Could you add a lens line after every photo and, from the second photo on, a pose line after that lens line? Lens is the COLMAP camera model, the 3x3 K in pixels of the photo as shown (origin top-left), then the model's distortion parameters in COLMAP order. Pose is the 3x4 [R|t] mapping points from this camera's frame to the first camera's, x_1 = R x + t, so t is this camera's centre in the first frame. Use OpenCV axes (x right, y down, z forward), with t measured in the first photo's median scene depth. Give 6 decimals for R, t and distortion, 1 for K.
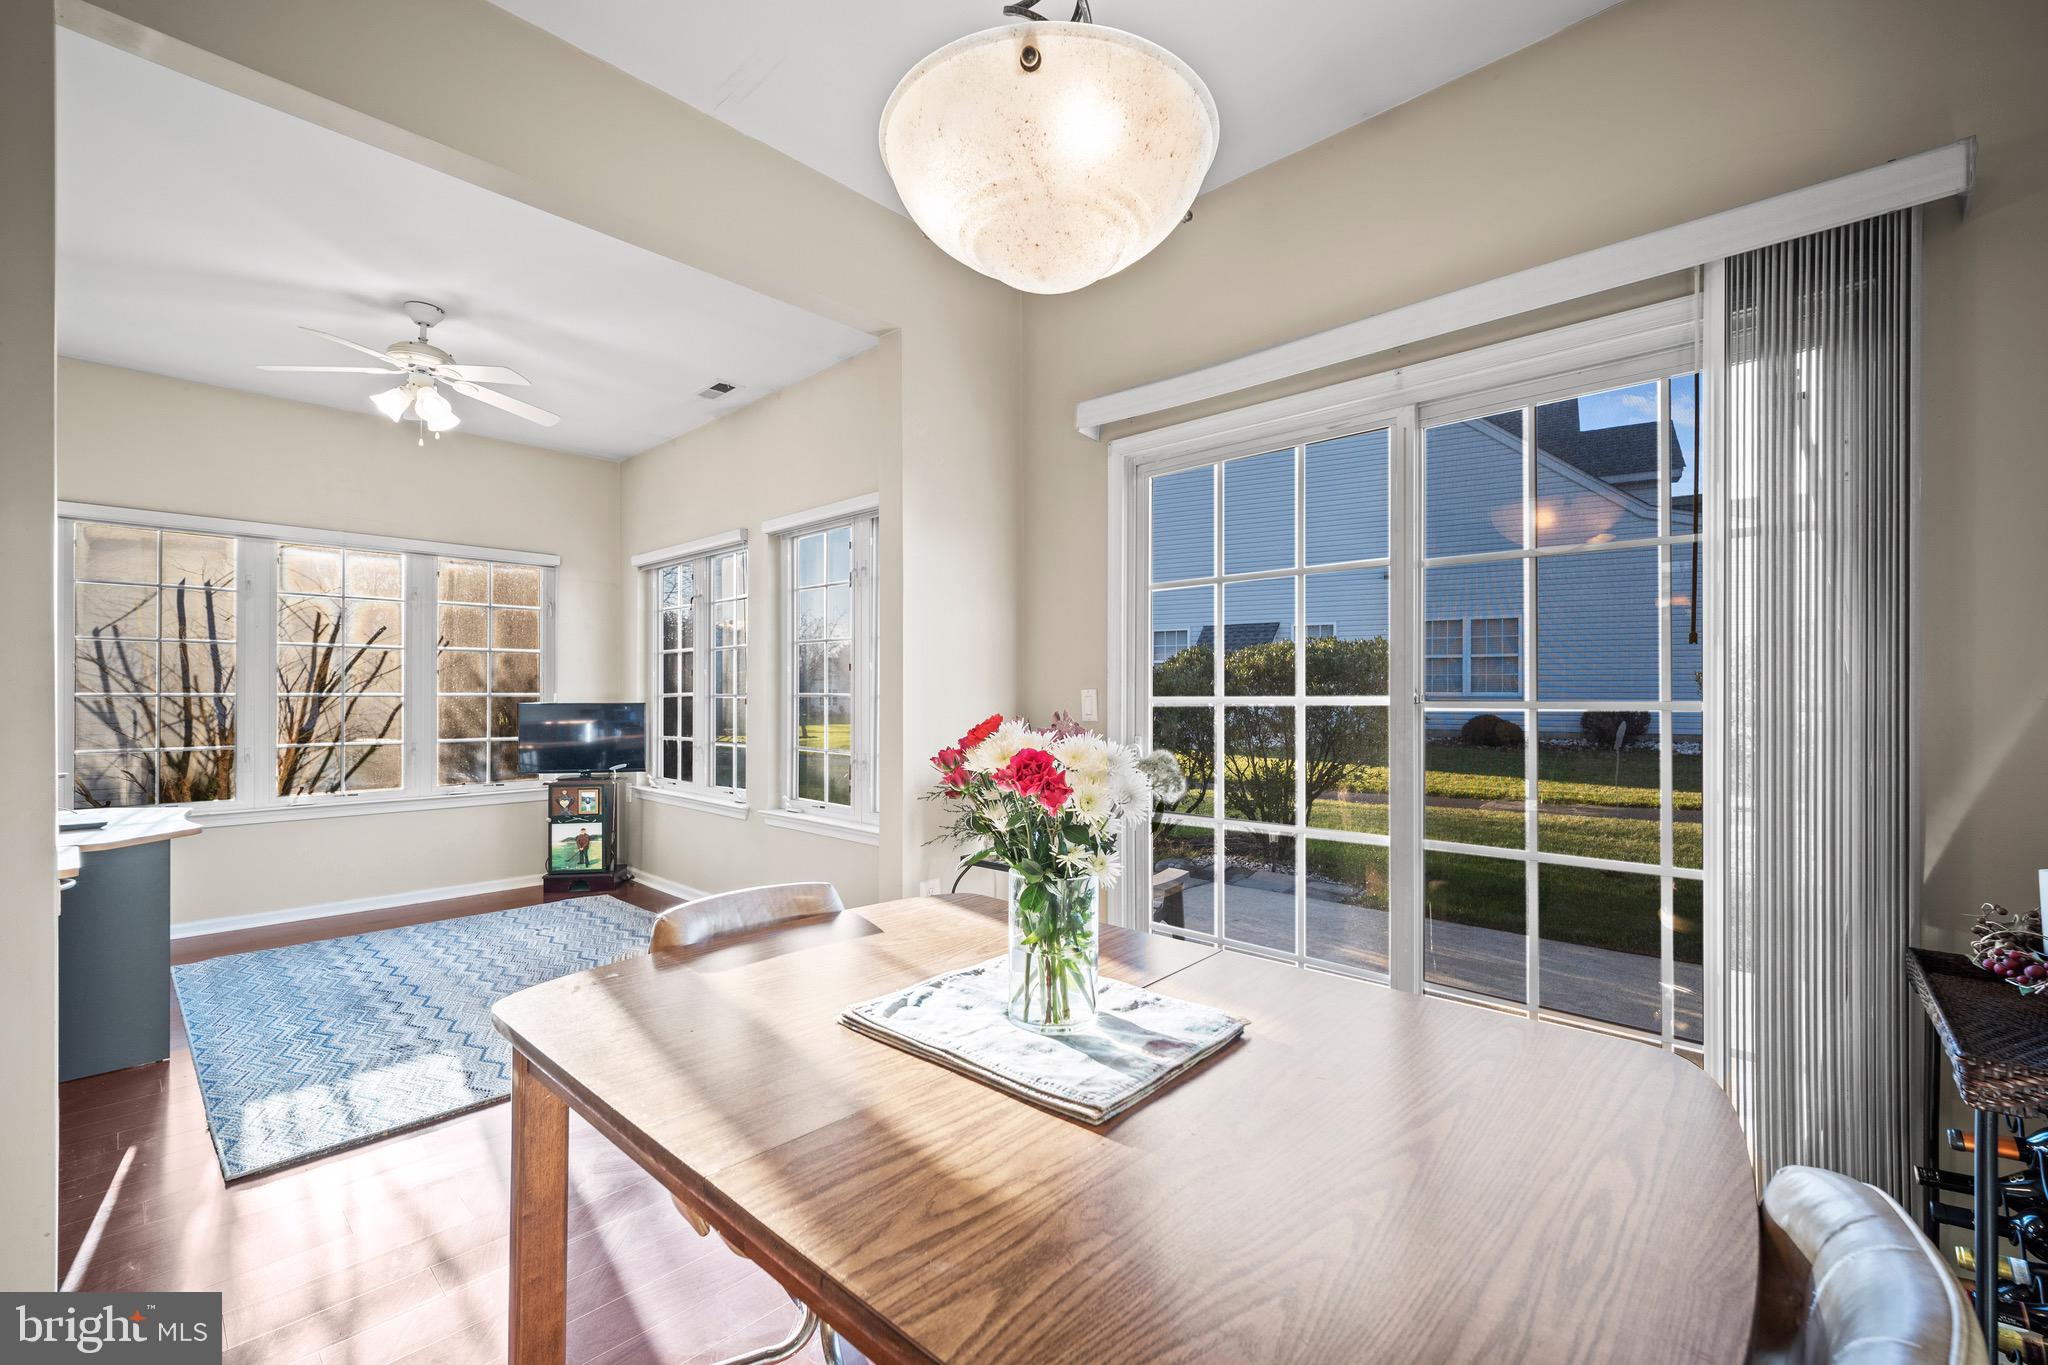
lens RADIAL K [[872.0, 0, 1014.5], [0, 872.0, 689.8], [0, 0, 1]] dist [0.003727, -0.000913]
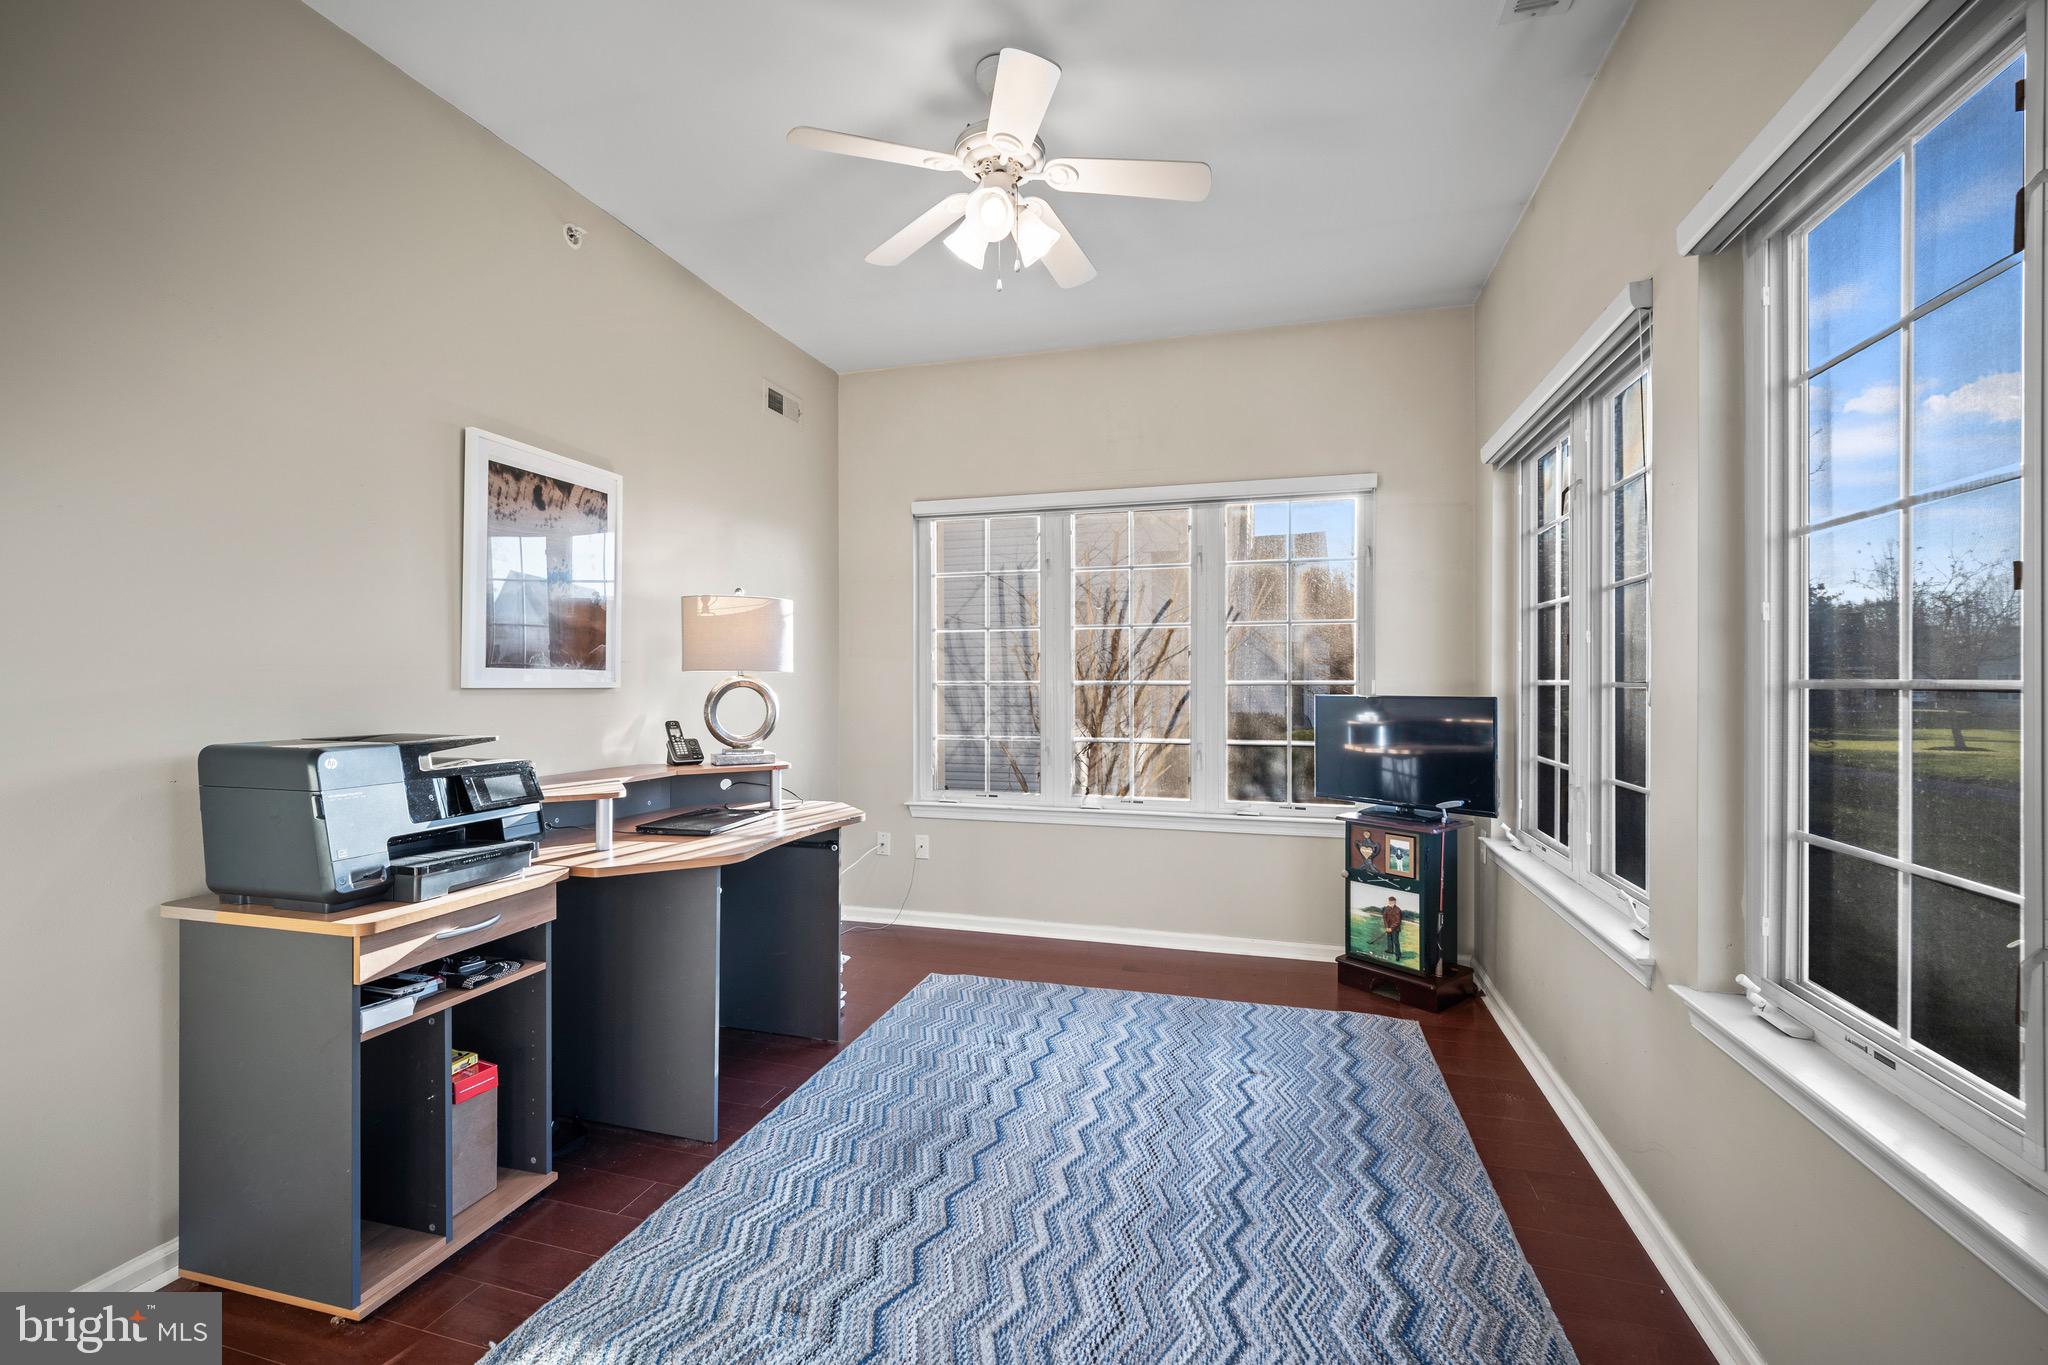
lens RADIAL K [[872.0, 0, 1010.6], [0, 872.0, 679.7], [0, 0, 1]] dist [0.003727, -0.000913]
pose [[0.483768, -0.002814, -0.875192, -0.079019], [0.003908, 0.999992, -0.001055, 0.002842], [0.875188, -0.002910, 0.483775, 0.460114]]
